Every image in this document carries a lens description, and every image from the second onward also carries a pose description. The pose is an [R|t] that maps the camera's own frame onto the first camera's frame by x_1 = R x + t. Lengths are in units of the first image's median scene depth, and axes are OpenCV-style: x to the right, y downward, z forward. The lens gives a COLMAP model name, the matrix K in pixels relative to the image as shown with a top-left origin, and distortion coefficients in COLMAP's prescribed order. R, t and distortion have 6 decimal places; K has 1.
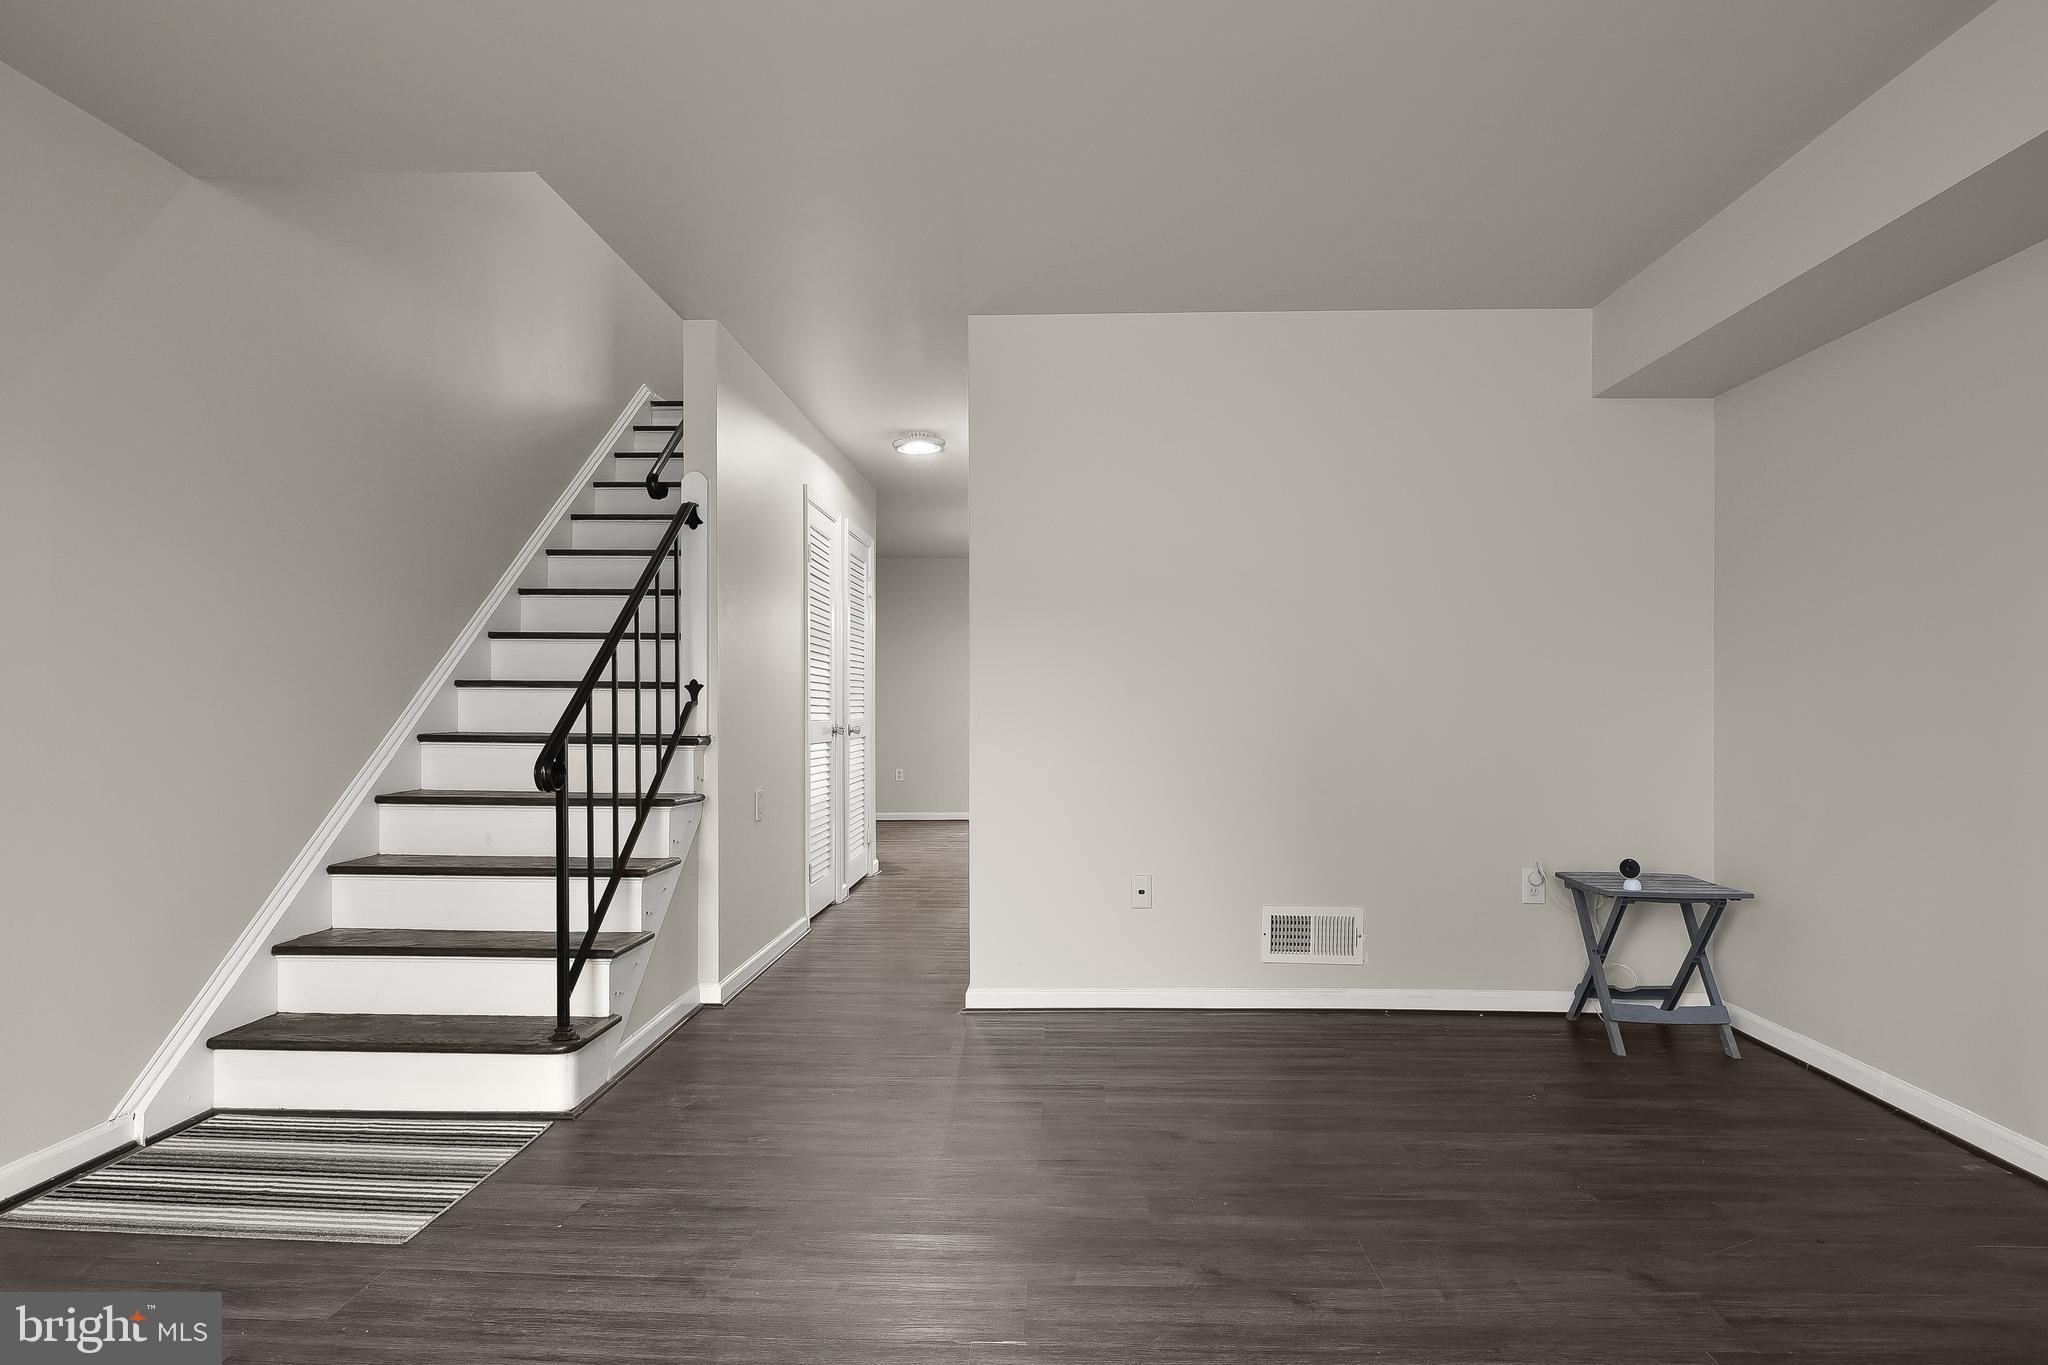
lens RADIAL K [[1063.9, 0, 1023.1], [0, 1063.9, 710.9], [0, 0, 1]] dist [-0.009457, -0.000718]
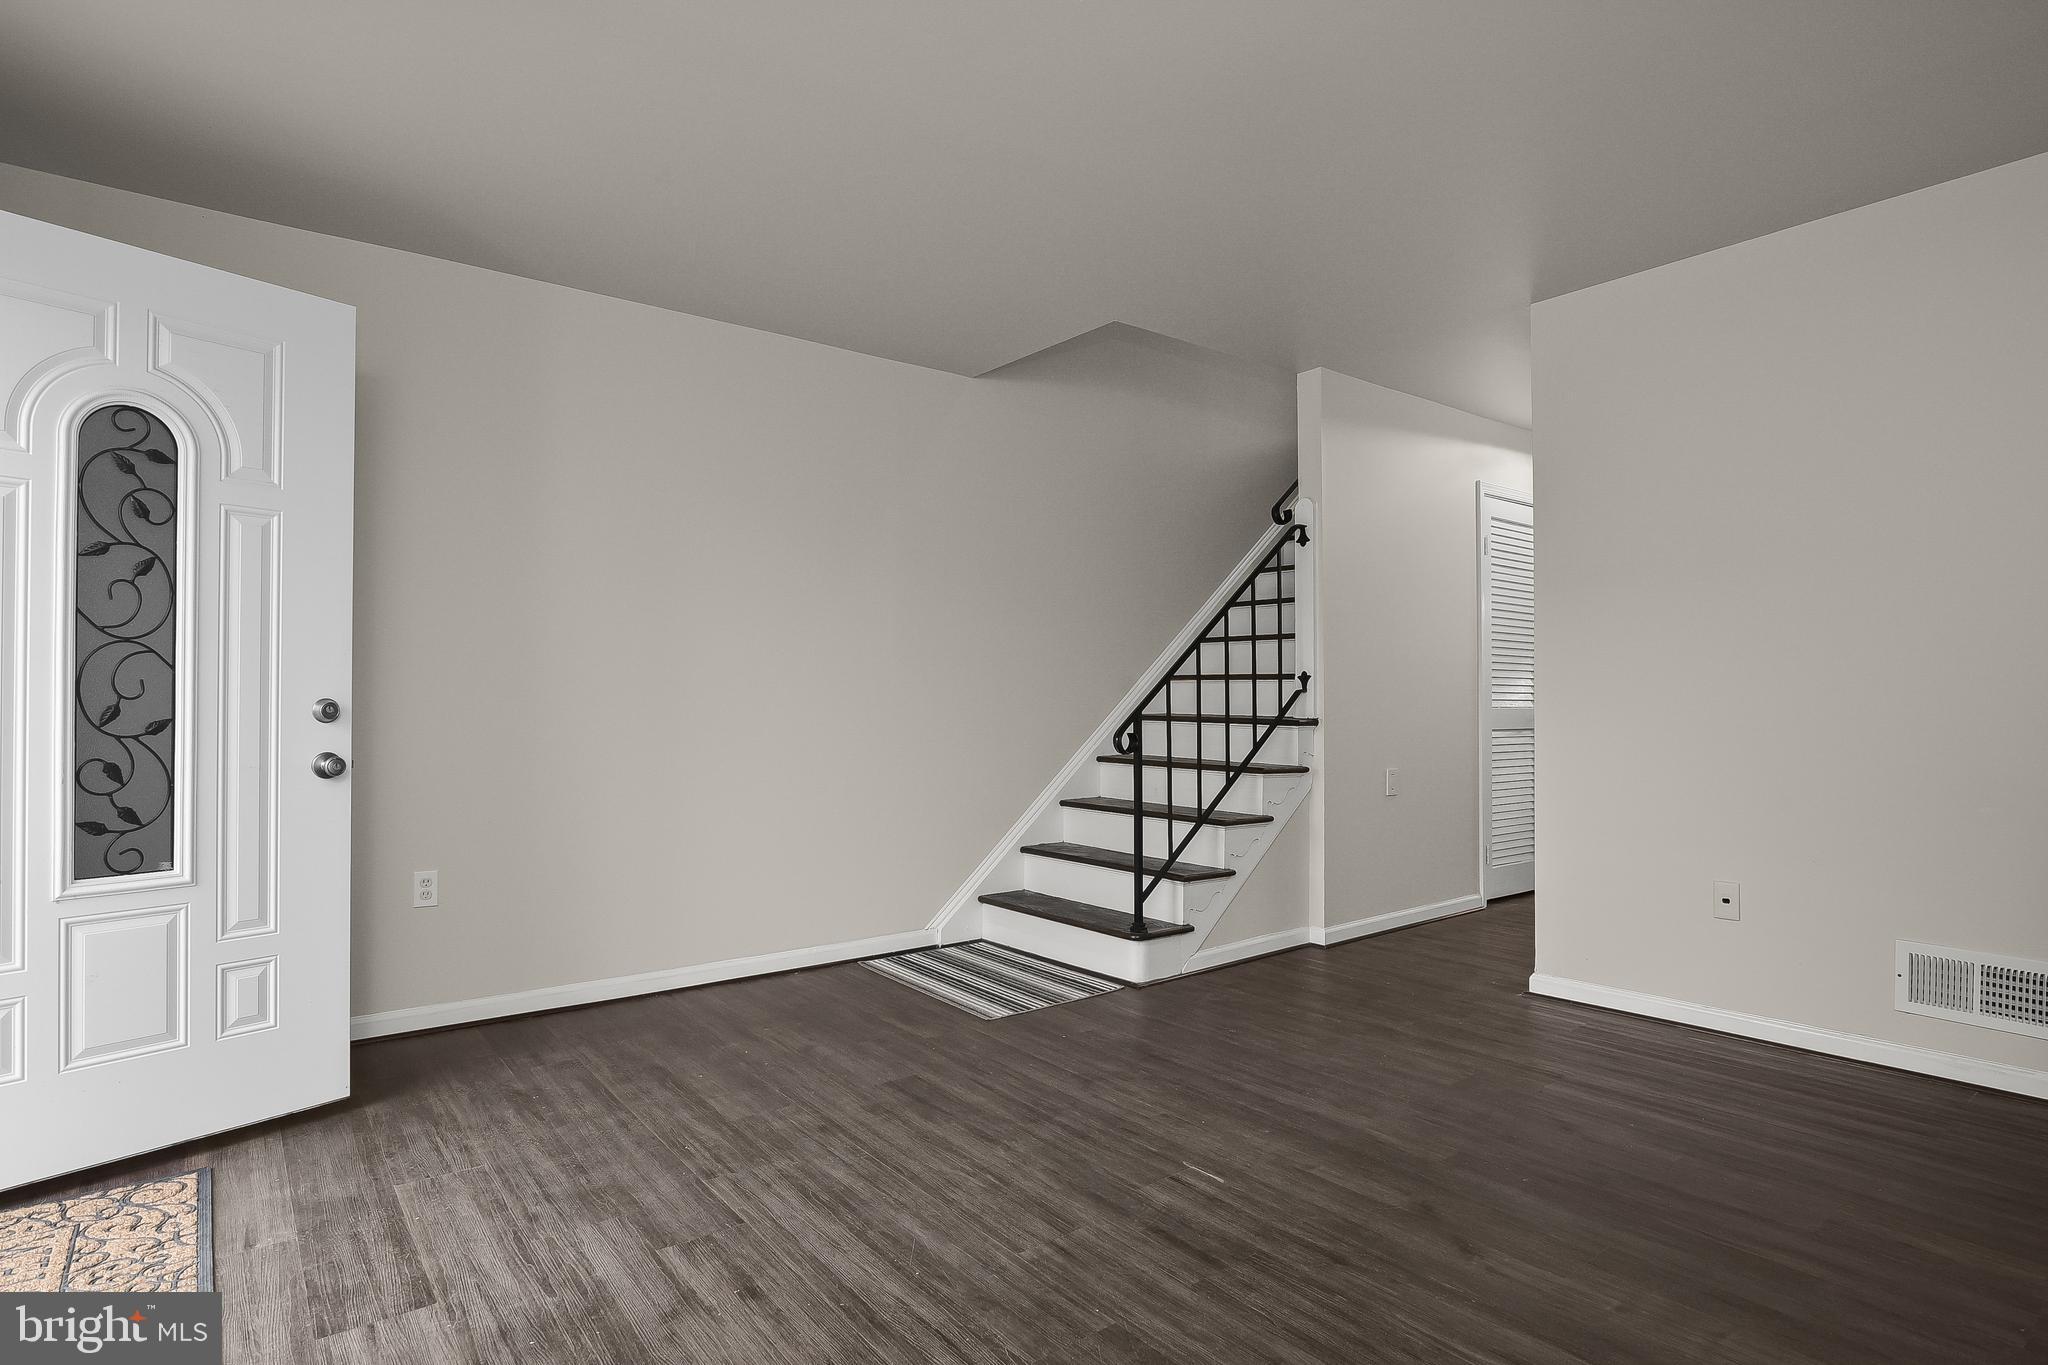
lens RADIAL K [[1052.0, 0, 1021.4], [0, 1052.0, 689.9], [0, 0, 1]] dist [-0.013860, 0.000941]
pose [[0.643274, -0.007684, -0.765598, 0.497655], [0.000074, 0.999950, -0.009974, 0.004017], [0.765636, 0.006360, 0.643242, -0.011679]]
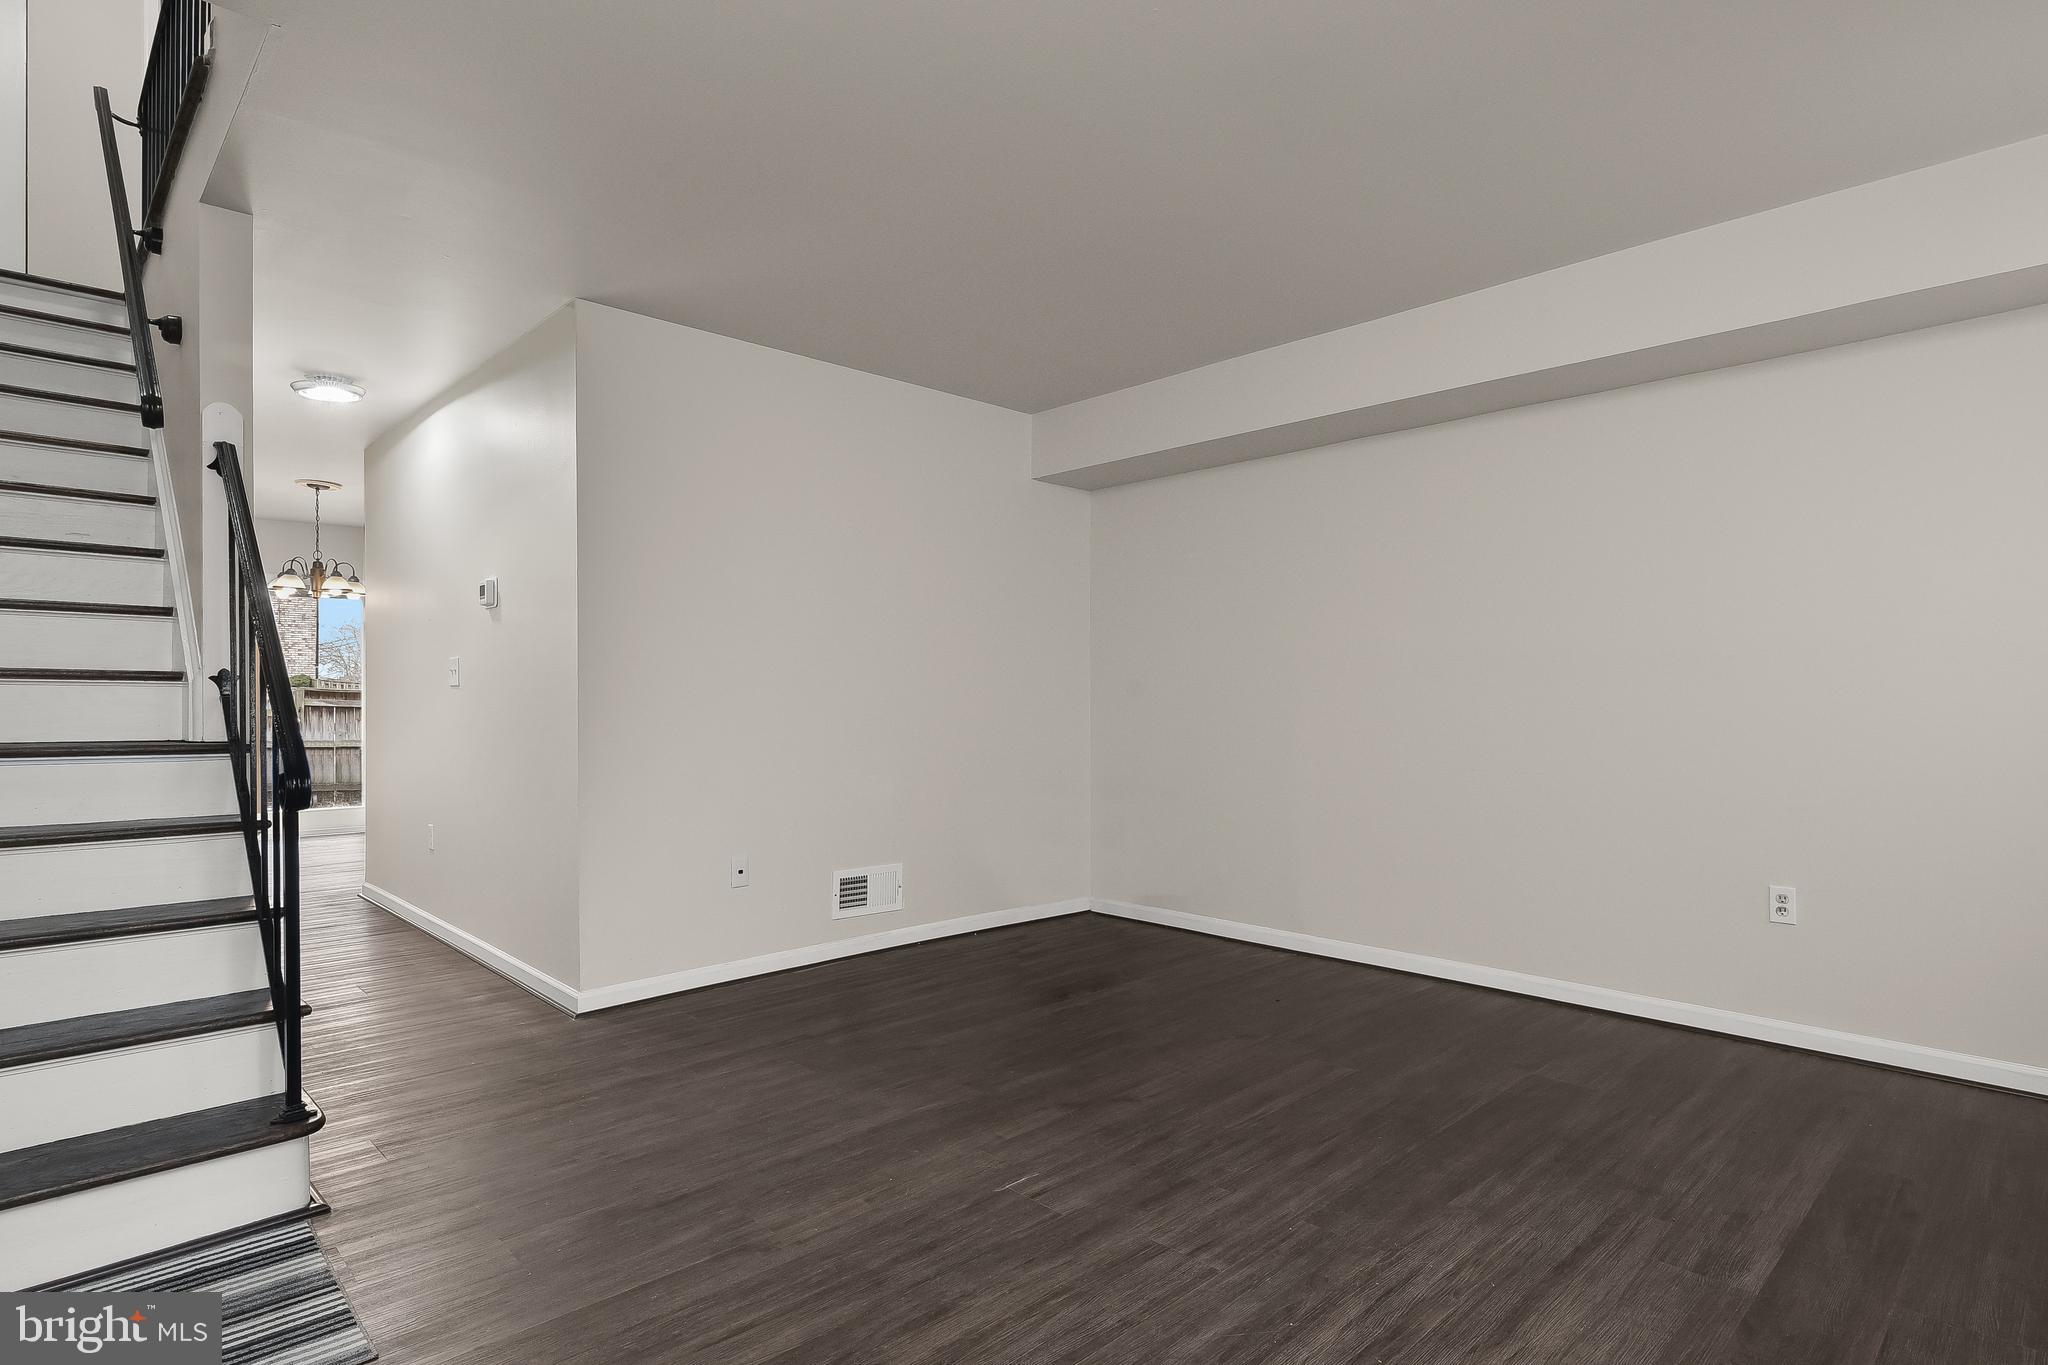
lens RADIAL K [[1063.9, 0, 1023.1], [0, 1063.9, 710.9], [0, 0, 1]] dist [-0.009457, -0.000718]
pose [[0.692479, -0.010598, 0.721360, -0.586179], [0.005808, 0.999942, 0.009114, -0.003825], [-0.721415, -0.002122, 0.692500, 0.045122]]
